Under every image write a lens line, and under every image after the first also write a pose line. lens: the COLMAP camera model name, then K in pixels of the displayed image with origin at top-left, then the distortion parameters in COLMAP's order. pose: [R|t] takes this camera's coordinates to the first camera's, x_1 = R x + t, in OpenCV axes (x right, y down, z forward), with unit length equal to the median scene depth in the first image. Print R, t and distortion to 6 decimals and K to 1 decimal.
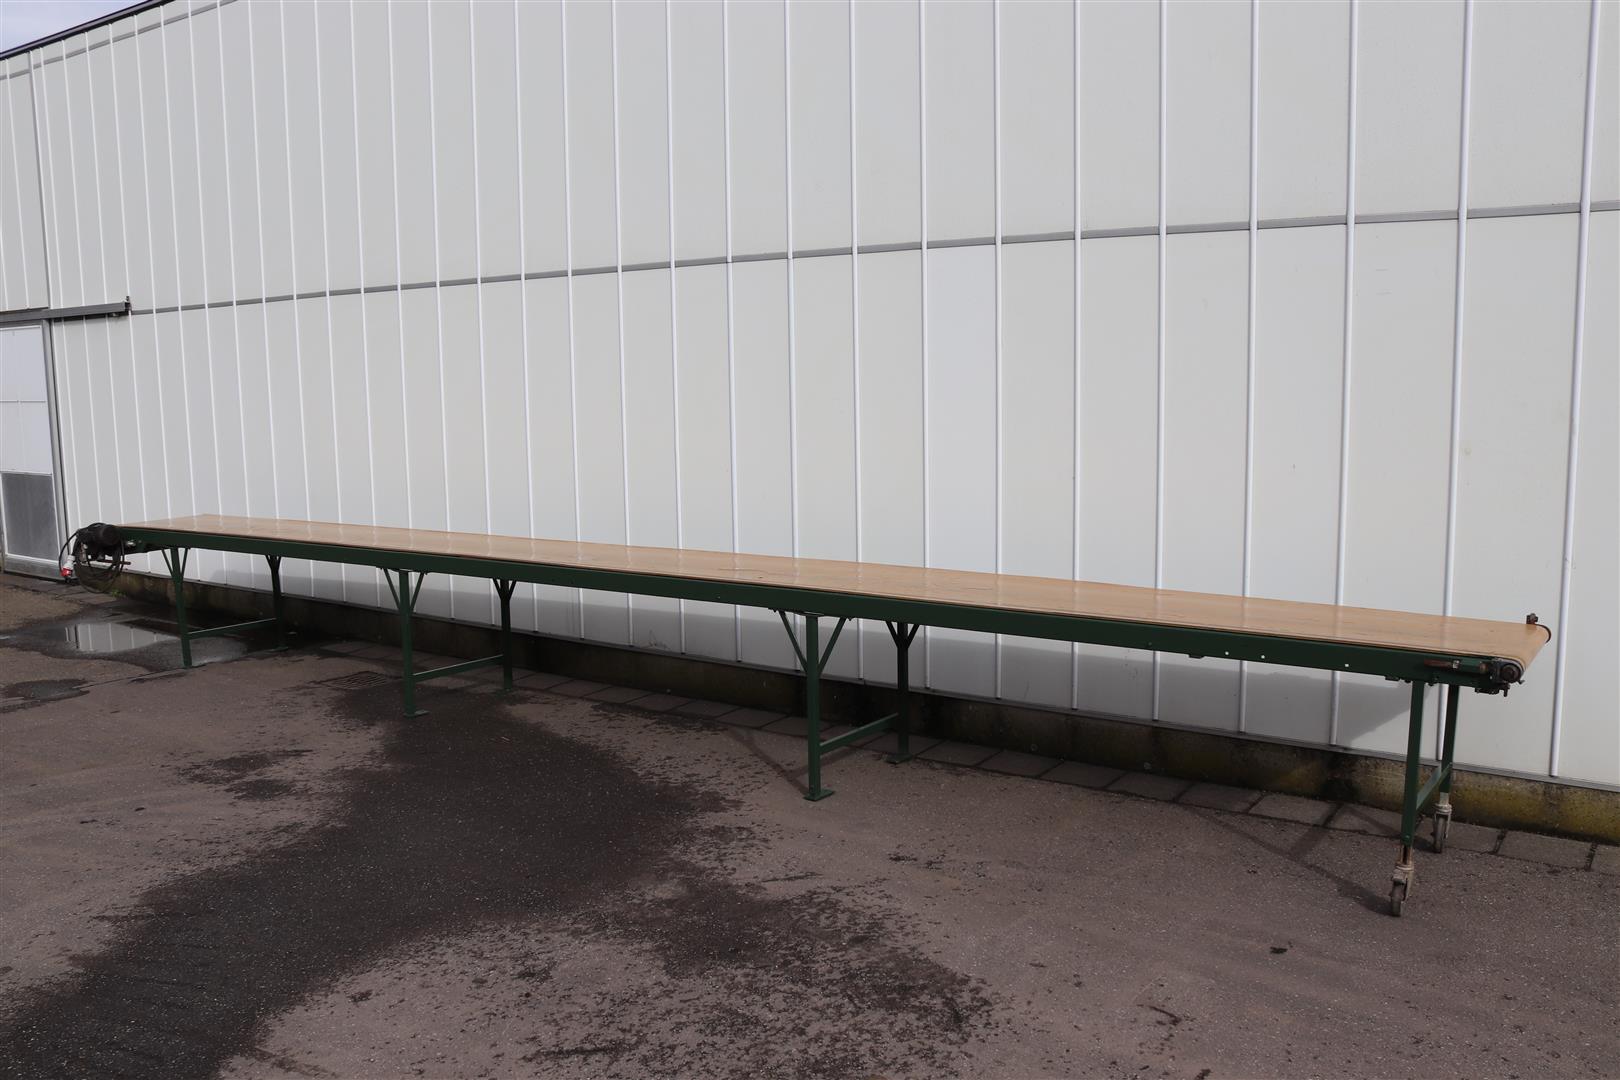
lens RADIAL K [[1367.5, 0, 811.5], [0, 1367.5, 560.9], [0, 0, 1]] dist [-0.164340, 0.155341]
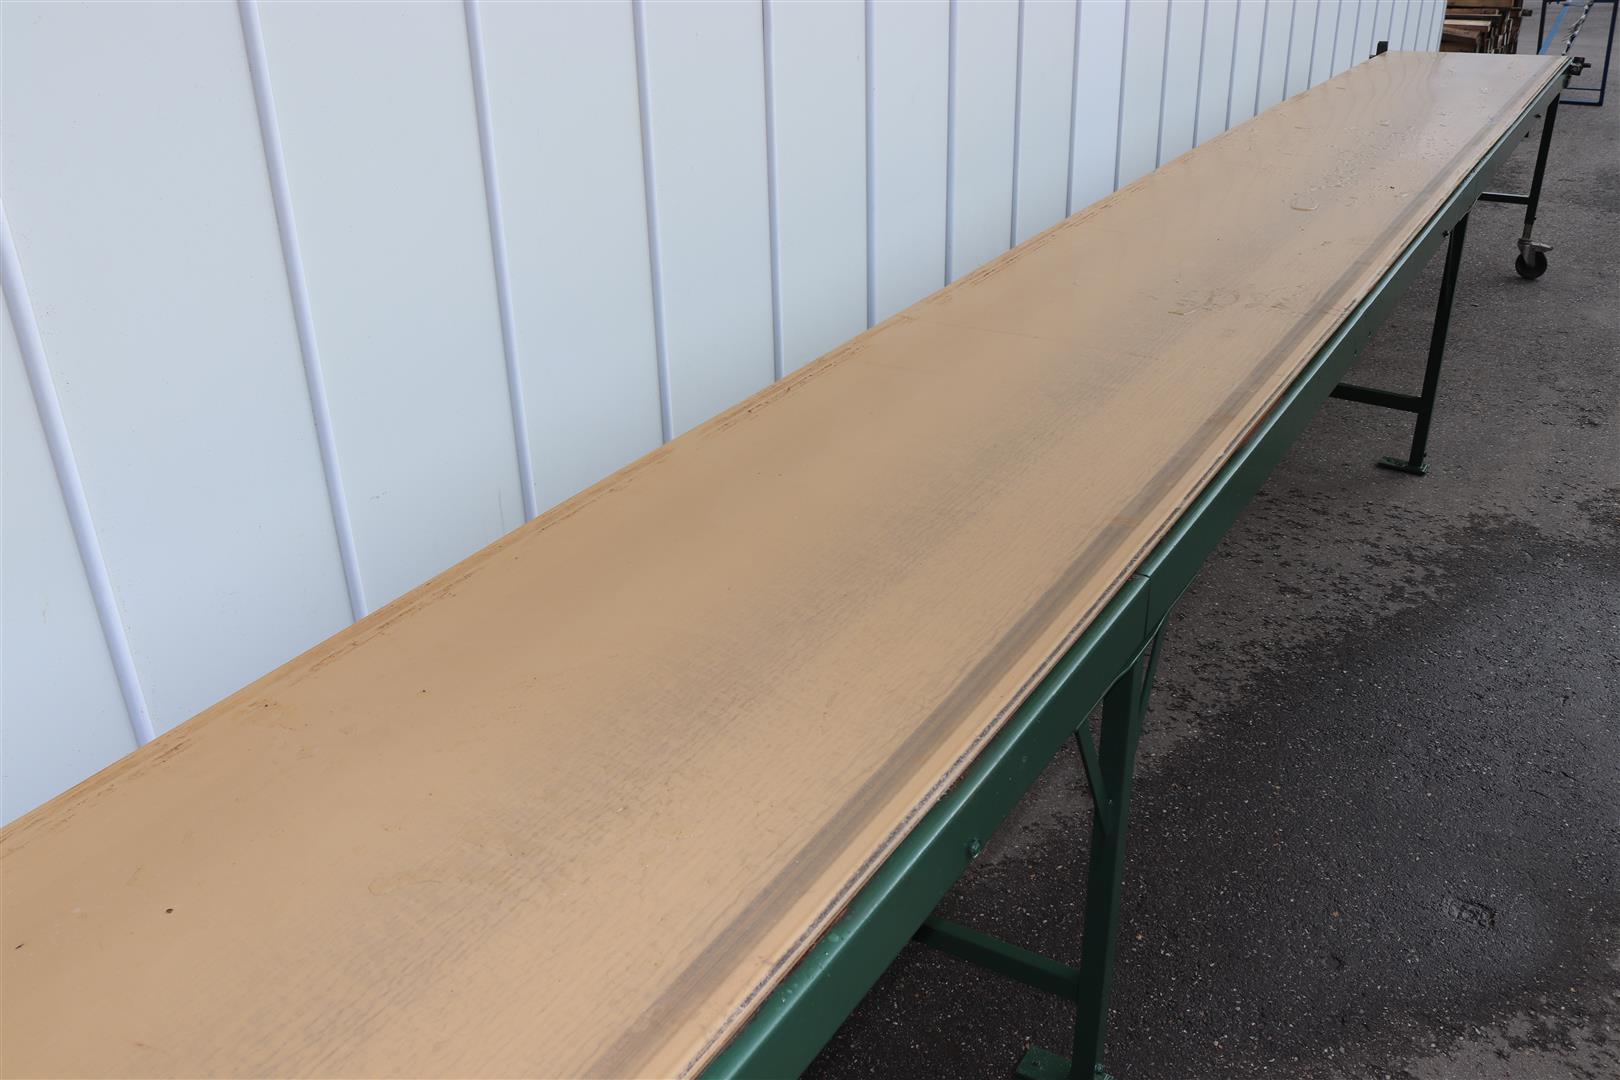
lens RADIAL K [[1367.5, 0, 811.5], [0, 1367.5, 560.9], [0, 0, 1]] dist [-0.164340, 0.155341]
pose [[-0.041587, -0.452688, 0.890699, -0.662800], [0.163751, 0.876327, 0.453030, -0.158226], [-0.985625, 0.164693, 0.037685, 1.378195]]
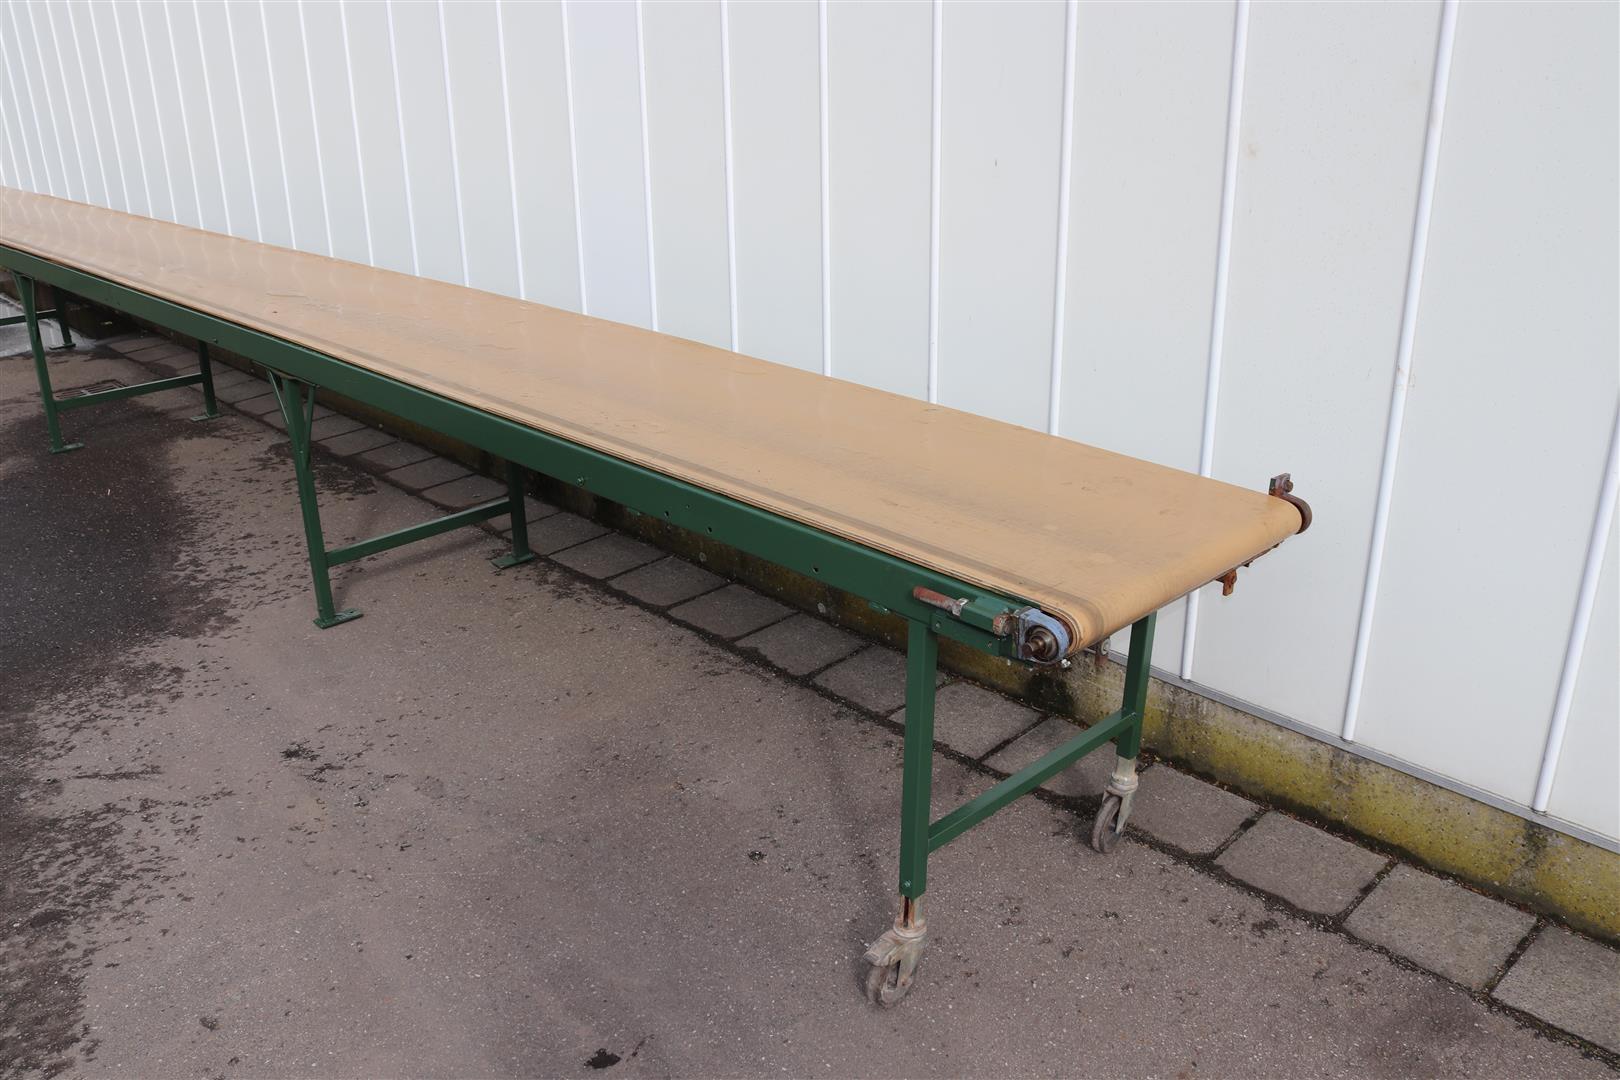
lens RADIAL K [[1367.5, 0, 811.5], [0, 1367.5, 560.9], [0, 0, 1]] dist [-0.164340, 0.155341]
pose [[0.983500, 0.071114, -0.166345, 0.399527], [-0.026548, 0.966278, 0.256130, -0.052177], [0.178950, -0.247488, 0.952222, 0.395526]]
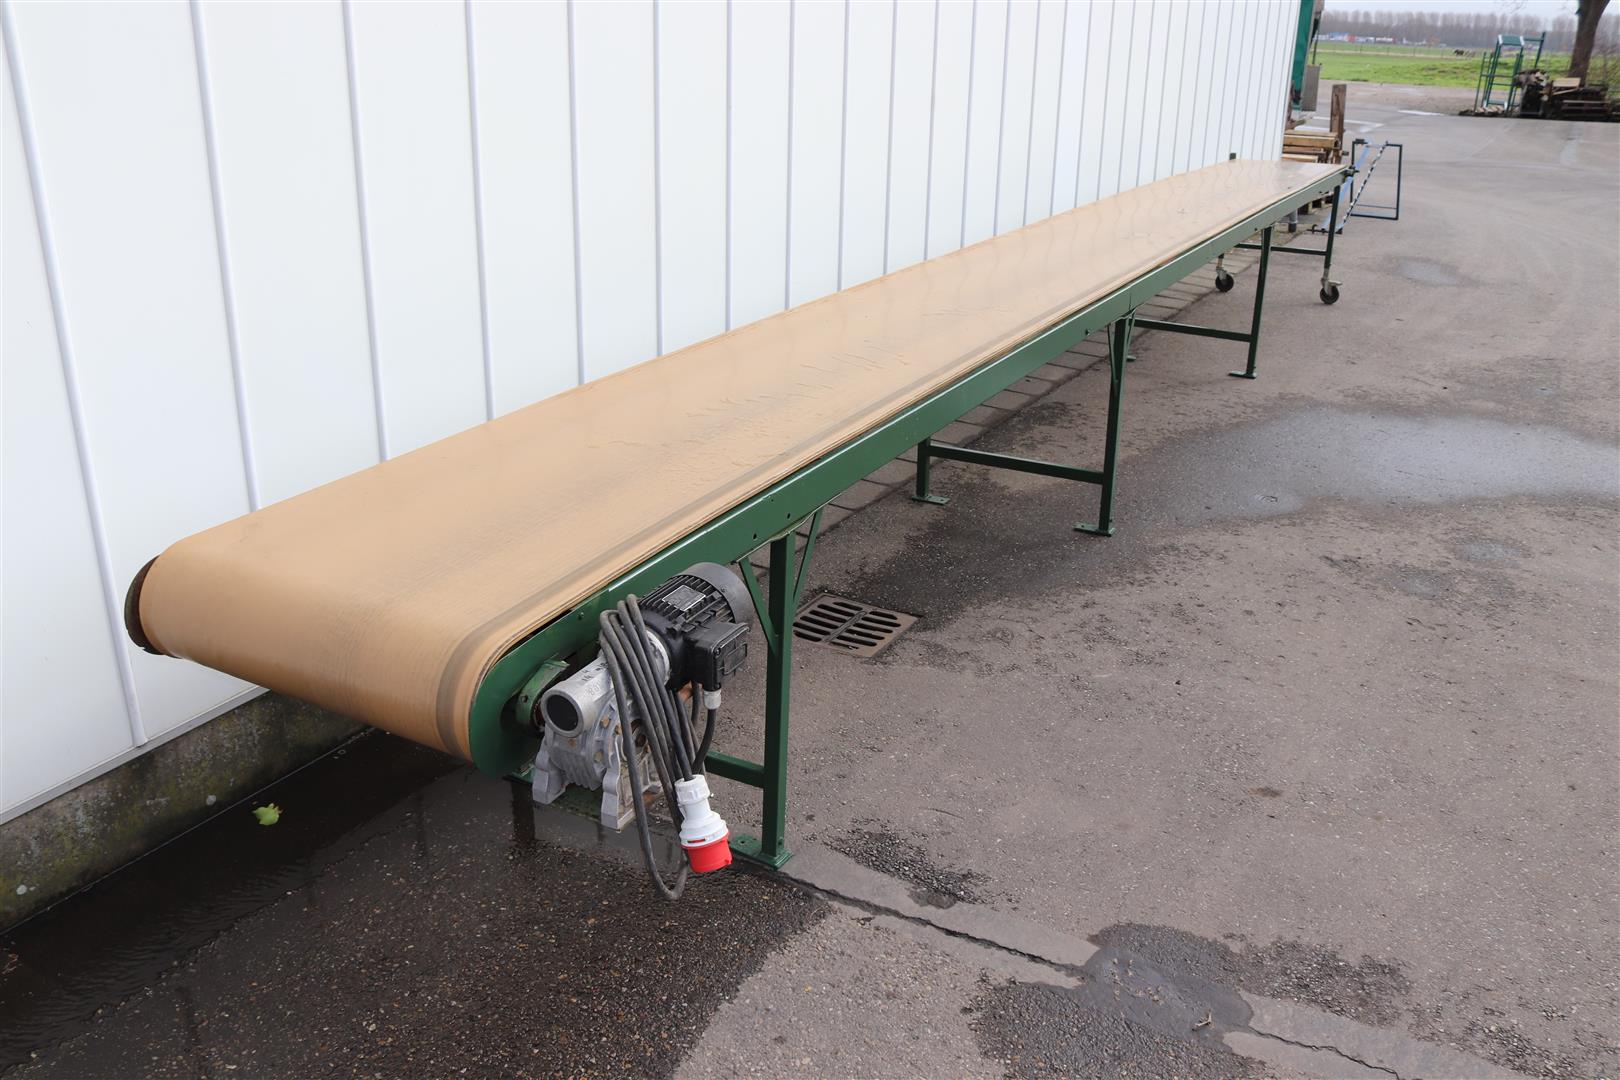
lens RADIAL K [[1367.5, 0, 811.5], [0, 1367.5, 560.9], [0, 0, 1]] dist [-0.164340, 0.155341]
pose [[-0.108979, -0.364194, 0.924925, -1.215916], [0.121429, 0.918621, 0.376020, -0.189596], [-0.986599, 0.153291, -0.055887, 1.585400]]
